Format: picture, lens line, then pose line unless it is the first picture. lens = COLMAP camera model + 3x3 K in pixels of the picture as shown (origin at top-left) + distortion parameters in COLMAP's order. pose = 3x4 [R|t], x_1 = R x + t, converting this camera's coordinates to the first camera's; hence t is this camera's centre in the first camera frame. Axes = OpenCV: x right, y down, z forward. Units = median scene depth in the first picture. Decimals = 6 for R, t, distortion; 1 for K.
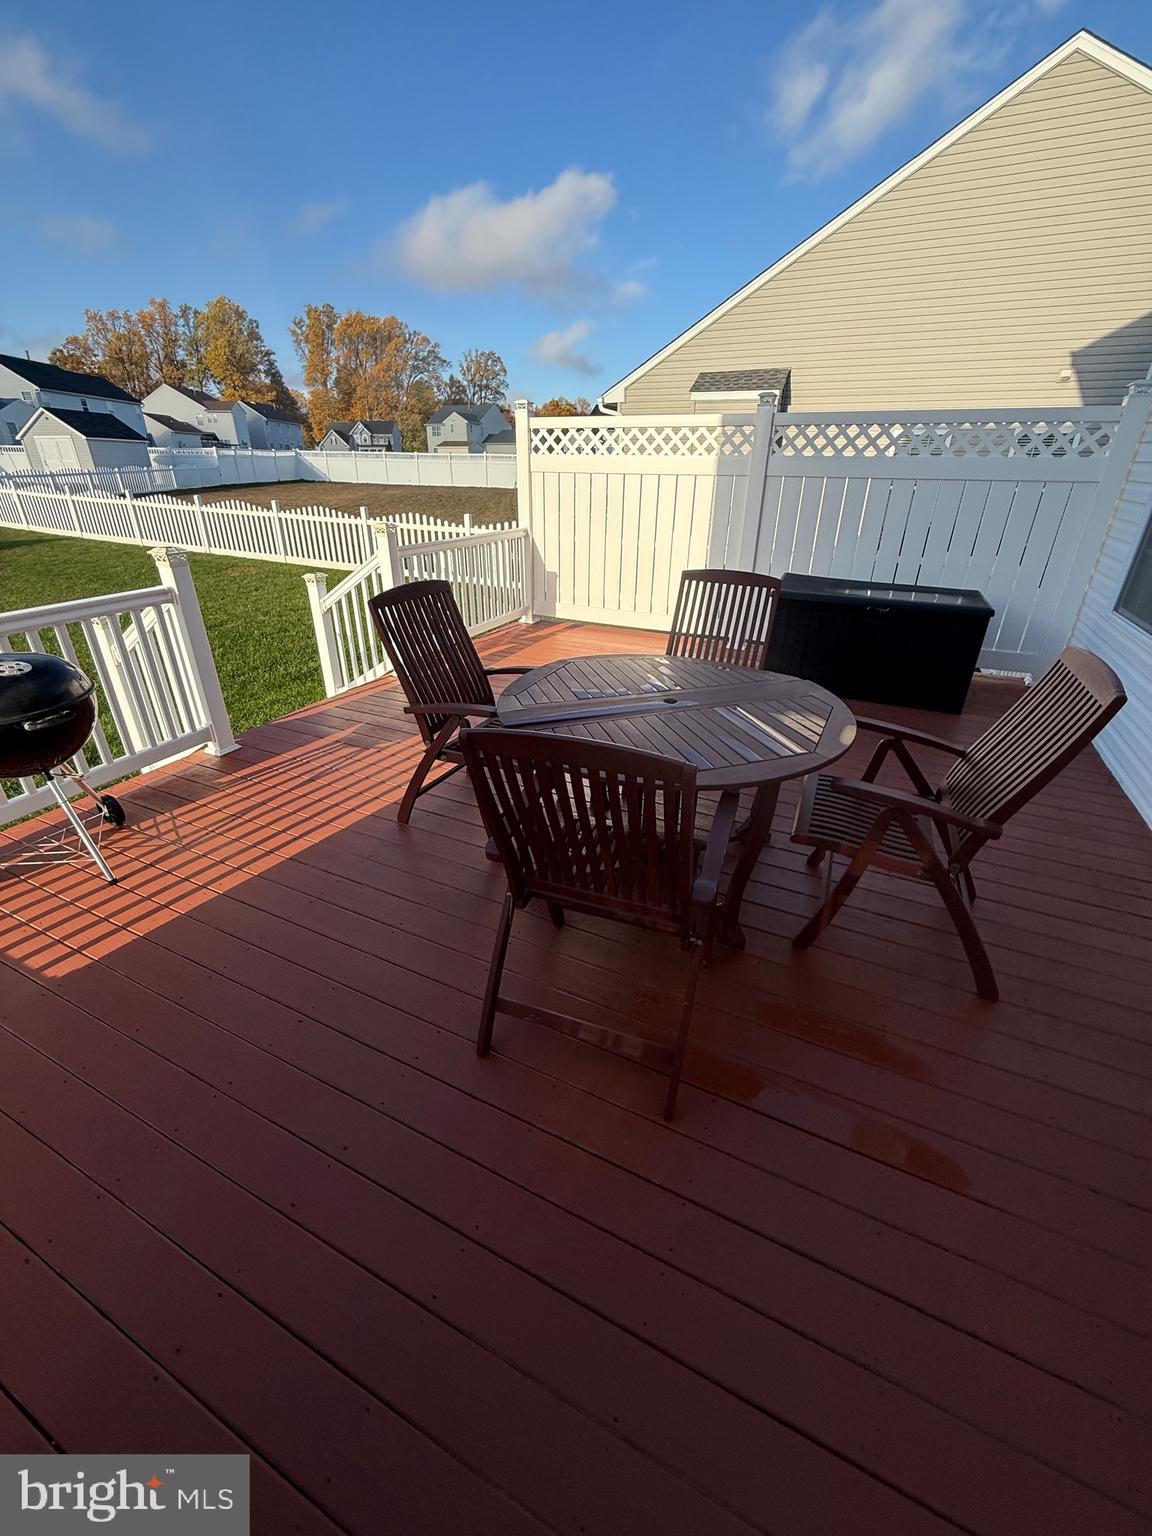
lens RADIAL K [[614.7, 0, 578.5], [0, 614.7, 762.0], [0, 0, 1]] dist [0.000685, -0.000541]
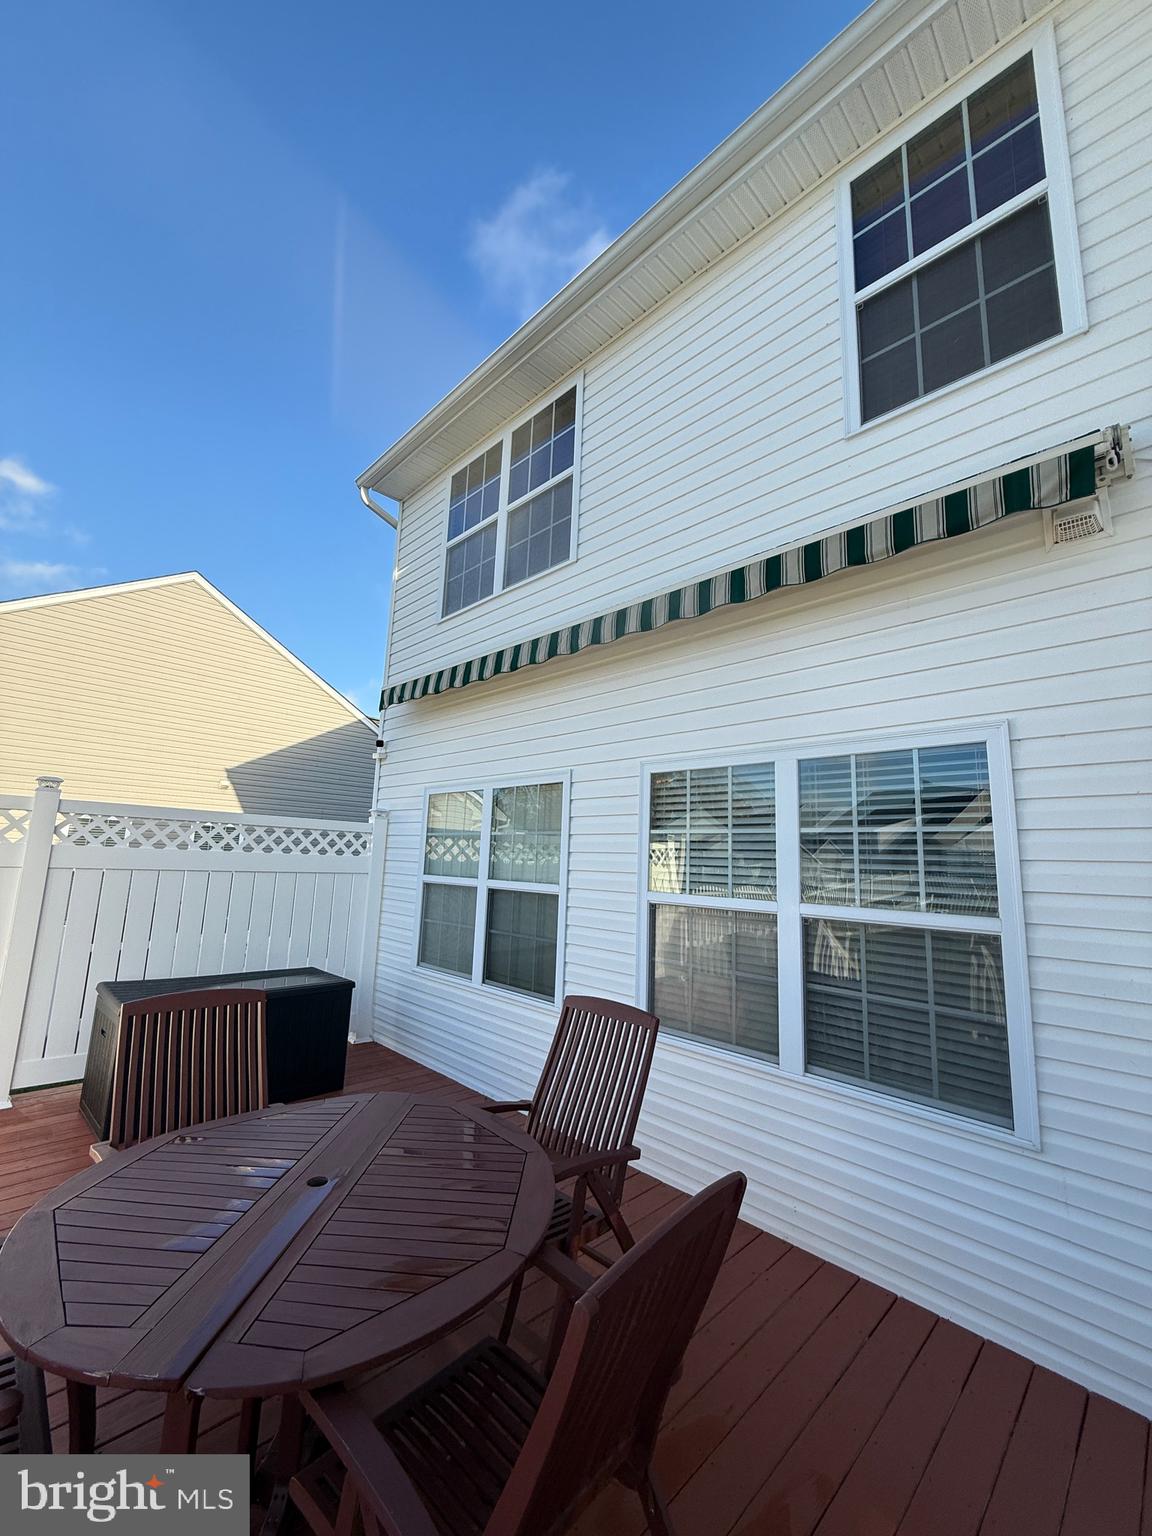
lens RADIAL K [[614.7, 0, 578.5], [0, 614.7, 762.0], [0, 0, 1]] dist [0.000685, -0.000541]
pose [[0.338014, 0.154597, 0.928357, -0.224065], [0.378866, 0.880607, -0.284590, -0.095521], [-0.861515, 0.447918, 0.239086, 0.149348]]
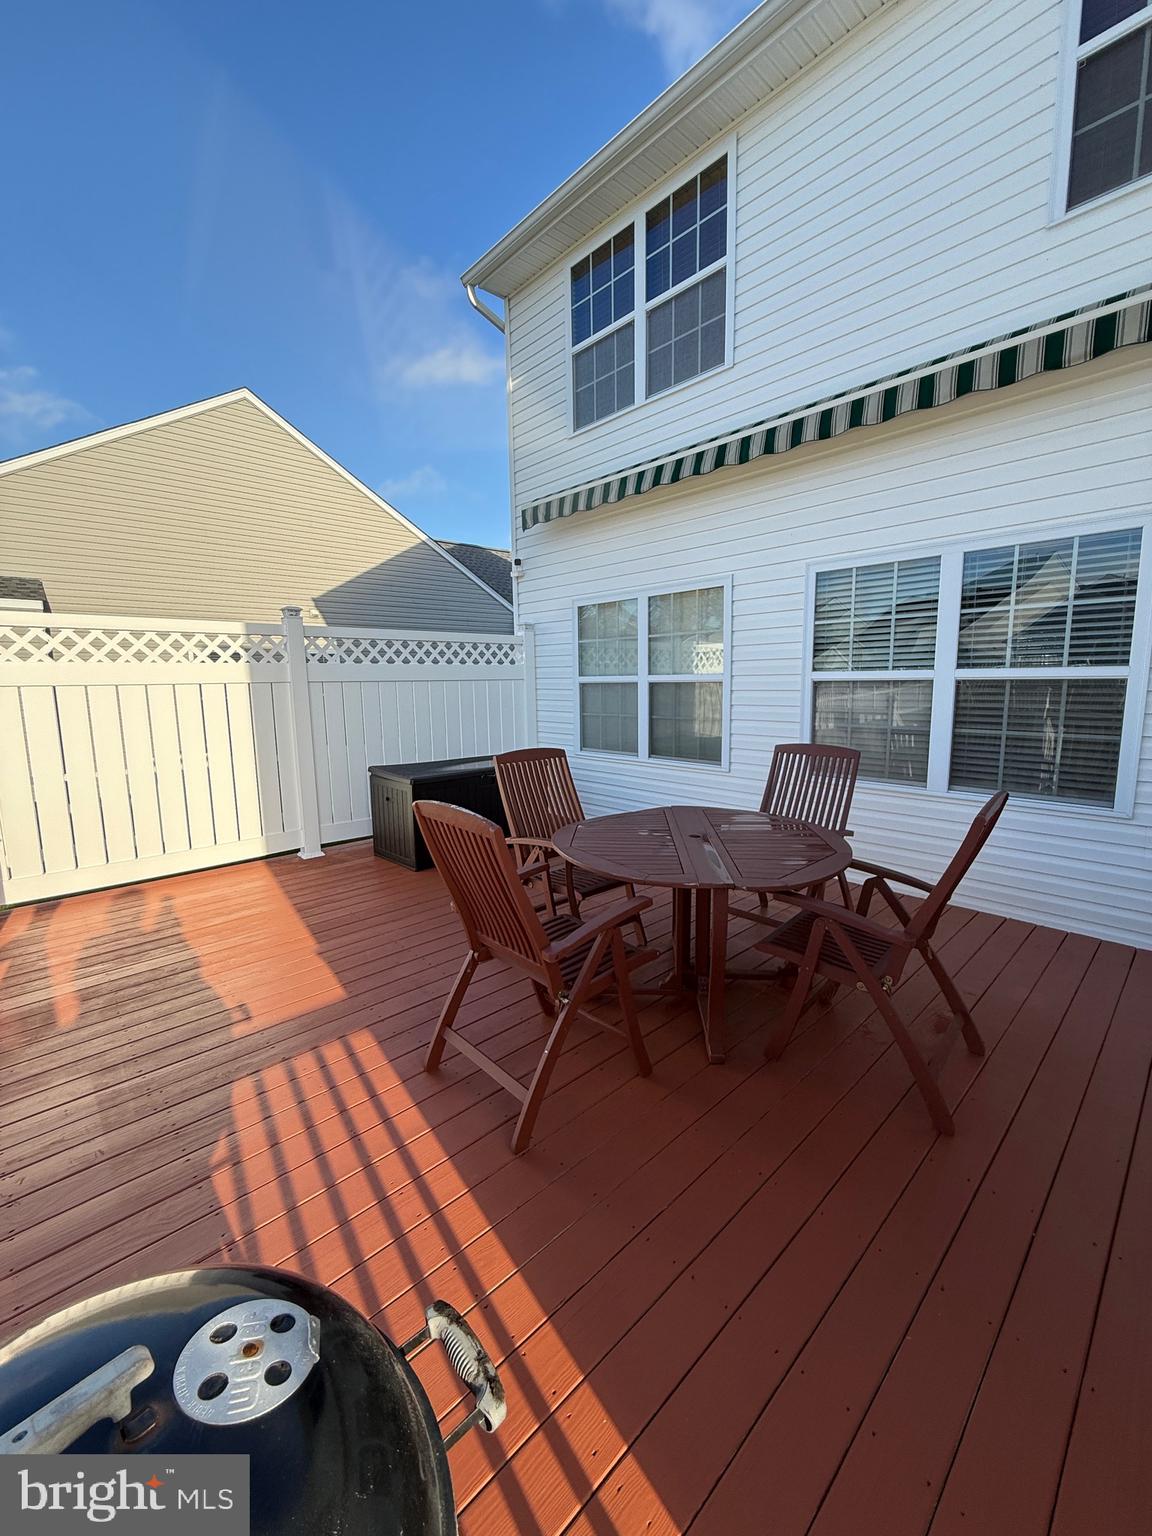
lens RADIAL K [[610.9, 0, 580.1], [0, 610.9, 763.9], [0, 0, 1]] dist [-0.002532, -0.000293]
pose [[0.365603, -0.143108, 0.919704, -0.453278], [0.421527, 0.906428, -0.026524, -0.131605], [-0.829849, 0.397377, 0.391717, 0.296898]]
